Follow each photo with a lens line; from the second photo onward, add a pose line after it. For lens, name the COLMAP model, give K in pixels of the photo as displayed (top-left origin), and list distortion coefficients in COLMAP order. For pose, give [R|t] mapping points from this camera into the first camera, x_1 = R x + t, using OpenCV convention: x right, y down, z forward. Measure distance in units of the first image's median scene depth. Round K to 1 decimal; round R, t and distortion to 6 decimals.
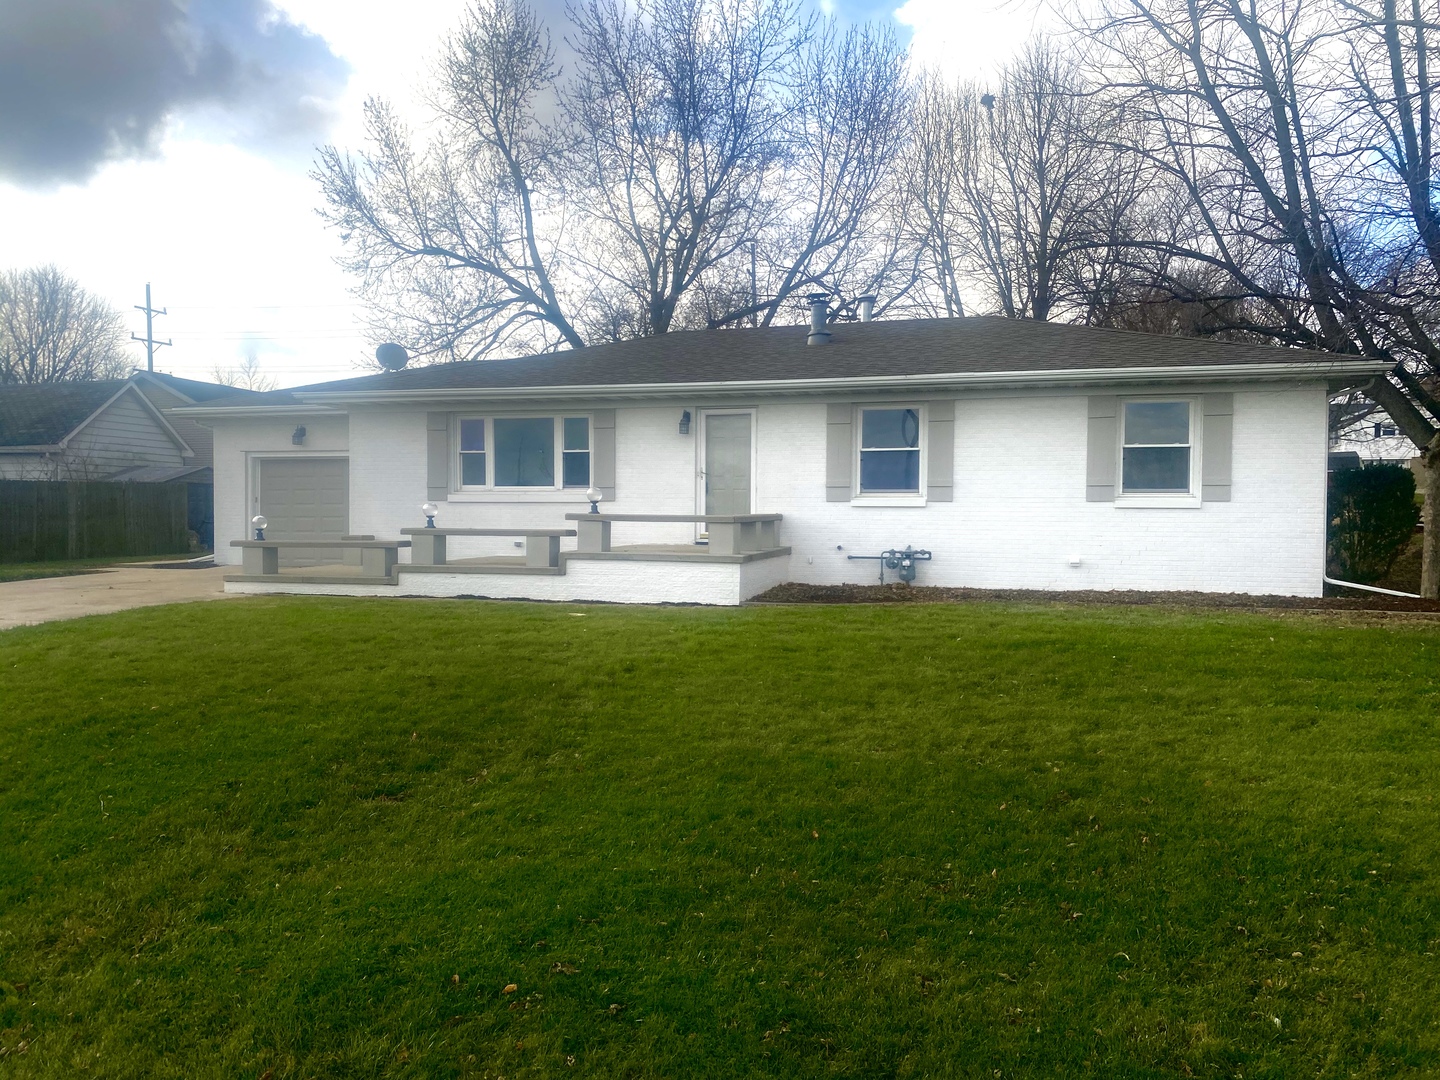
lens RADIAL K [[1092.4, 0, 720.0], [0, 1092.4, 540.0], [0, 0, 1]] dist [0.024800, -0.002801]
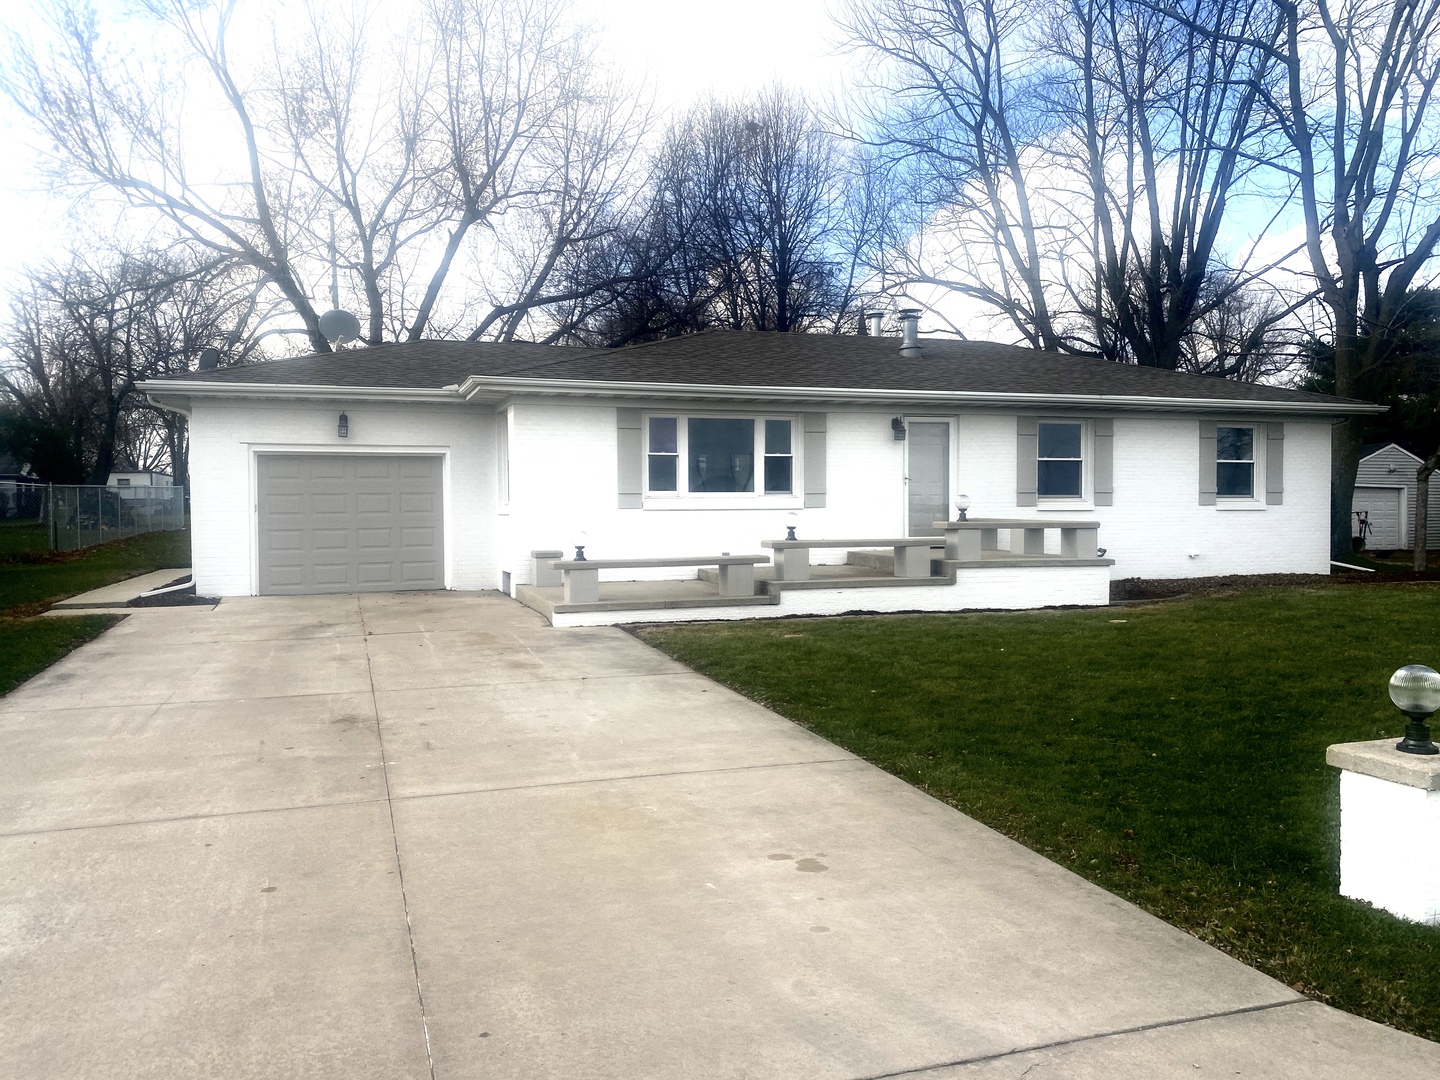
lens RADIAL K [[1092.4, 0, 720.0], [0, 1092.4, 540.0], [0, 0, 1]] dist [0.024800, -0.002801]
pose [[0.824904, -0.023116, 0.564800, -0.711475], [0.026272, 0.999652, 0.002542, -0.012515], [-0.564662, 0.012742, 0.825224, 0.255548]]
